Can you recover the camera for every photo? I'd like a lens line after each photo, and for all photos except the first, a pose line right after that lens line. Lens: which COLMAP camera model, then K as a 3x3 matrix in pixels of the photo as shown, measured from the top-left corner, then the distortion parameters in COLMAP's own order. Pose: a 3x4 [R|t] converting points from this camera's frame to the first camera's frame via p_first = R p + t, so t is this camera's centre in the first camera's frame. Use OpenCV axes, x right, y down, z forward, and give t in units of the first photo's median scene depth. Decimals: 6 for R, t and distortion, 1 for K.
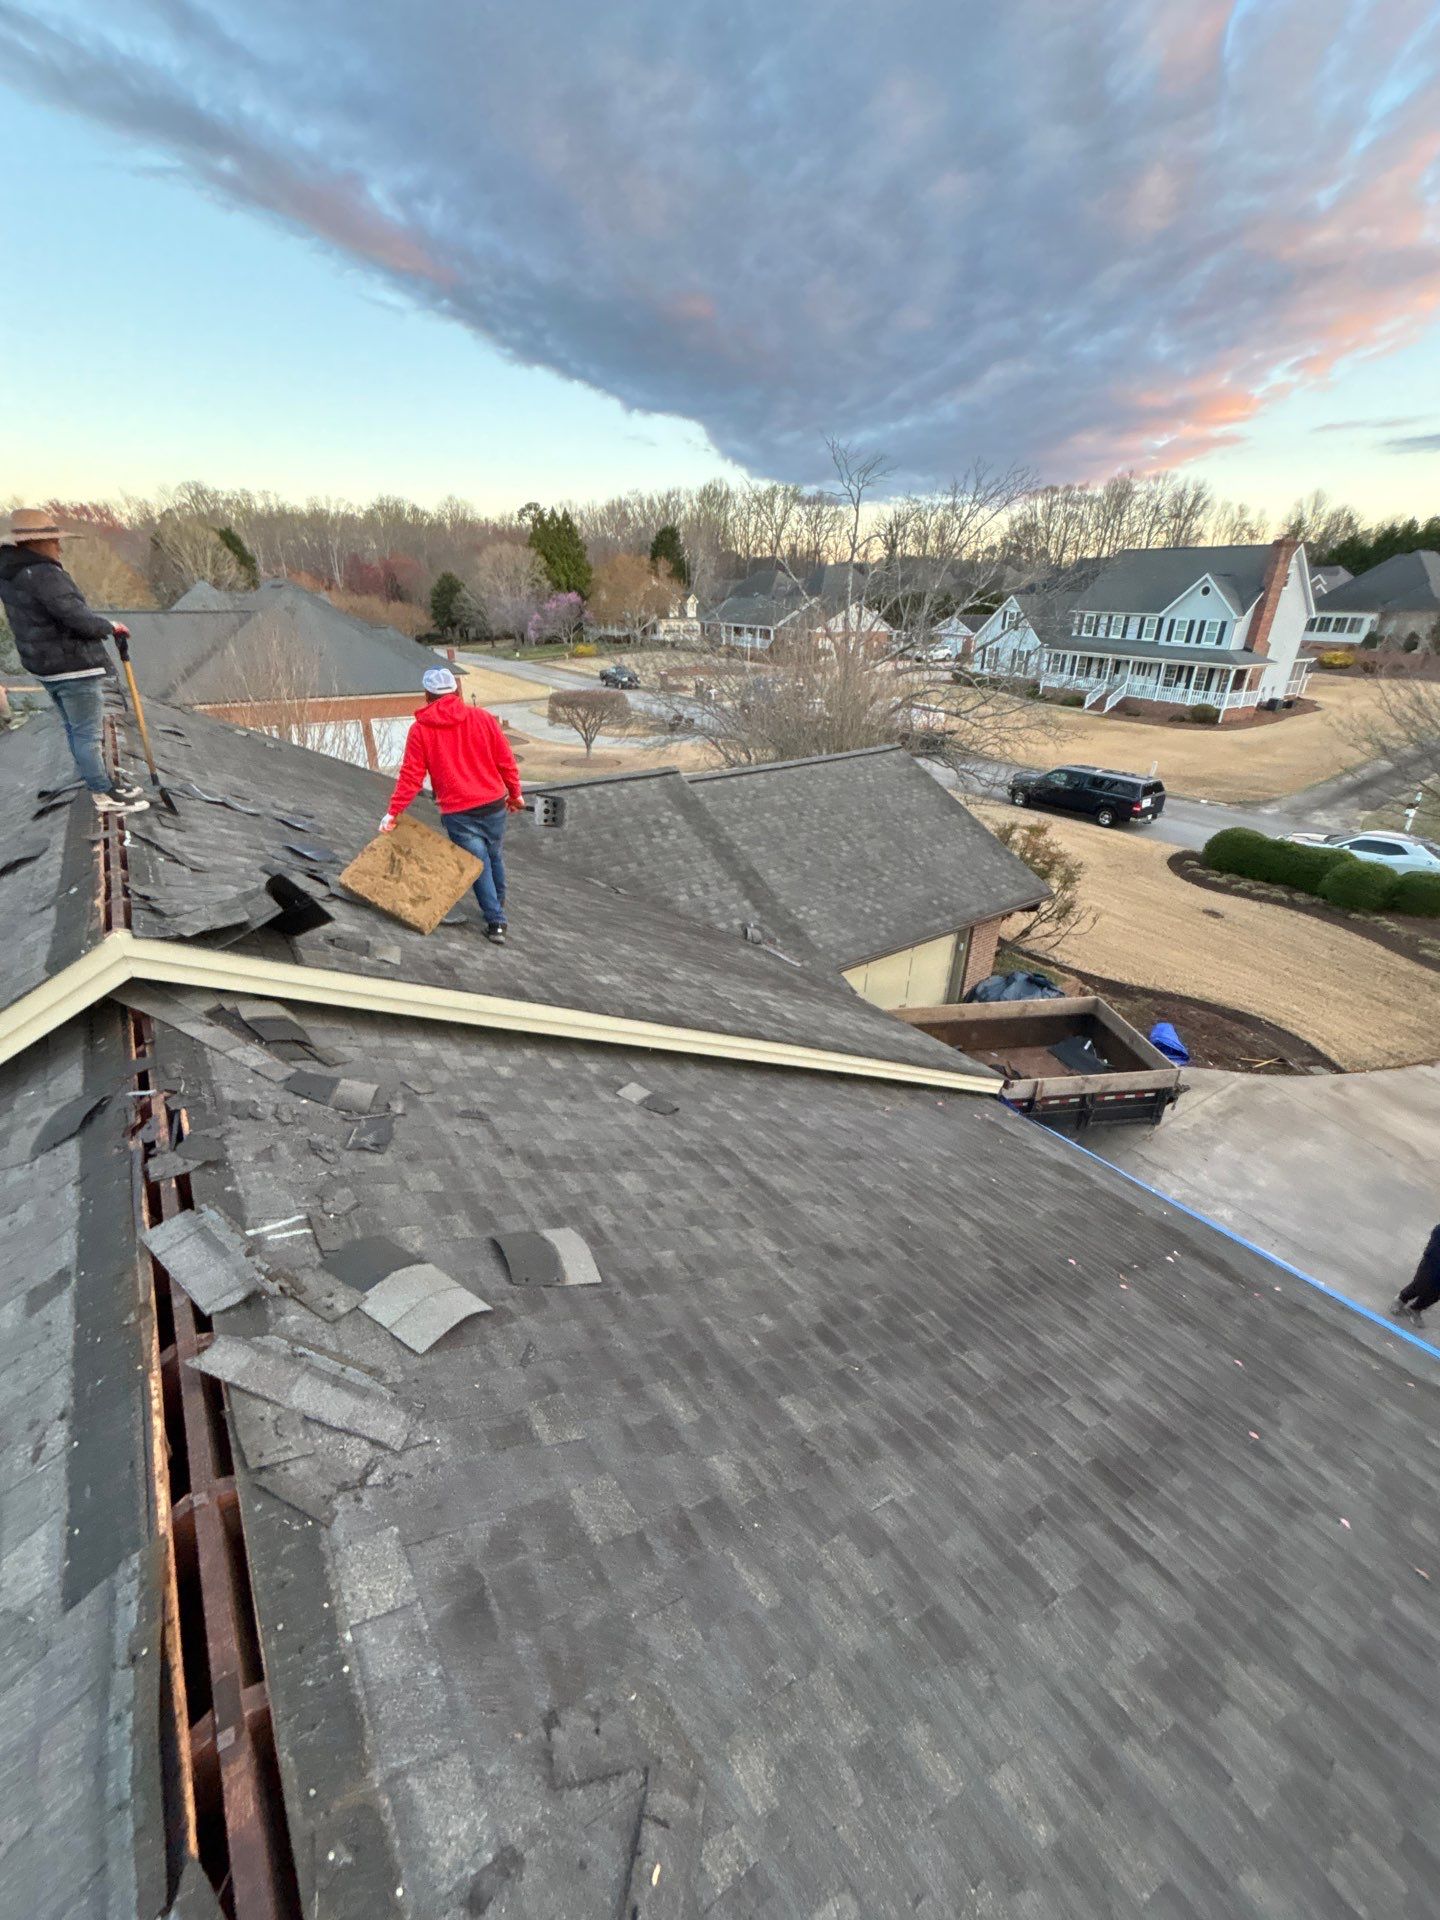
lens RADIAL K [[771.7, 0, 720.0], [0, 771.7, 960.0], [0, 0, 1]] dist [0.000773, 0.000130]
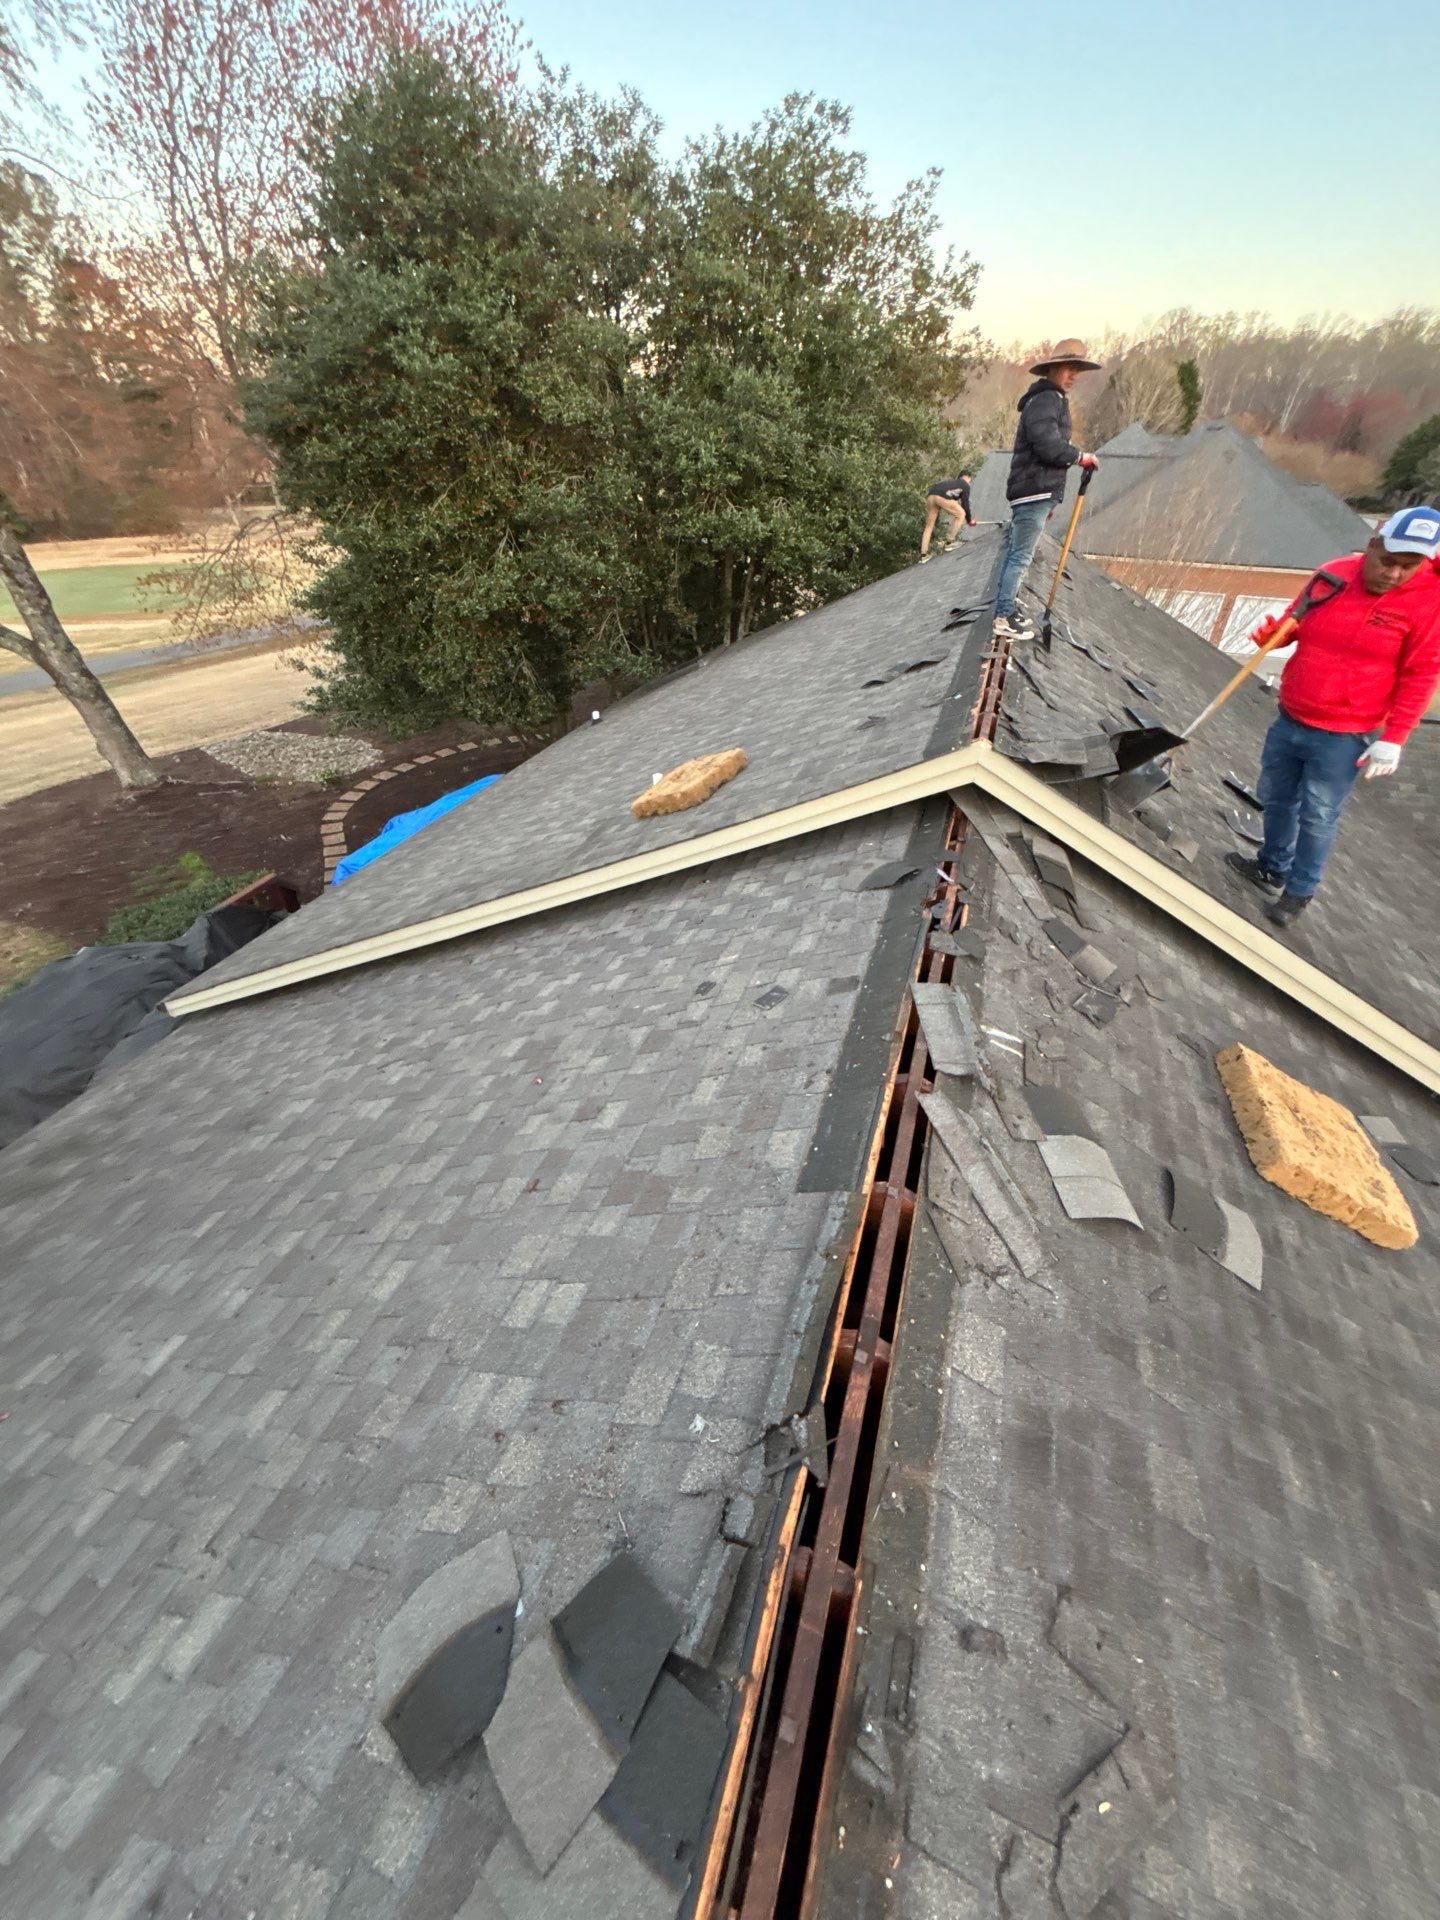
lens RADIAL K [[764.5, 0, 718.3], [0, 764.5, 969.9], [0, 0, 1]] dist [0.000520, -0.000498]
pose [[0.575718, 0.480074, -0.661875, -0.090280], [-0.365931, 0.875174, 0.316488, 0.044679], [0.731193, 0.059992, 0.679527, -0.035200]]
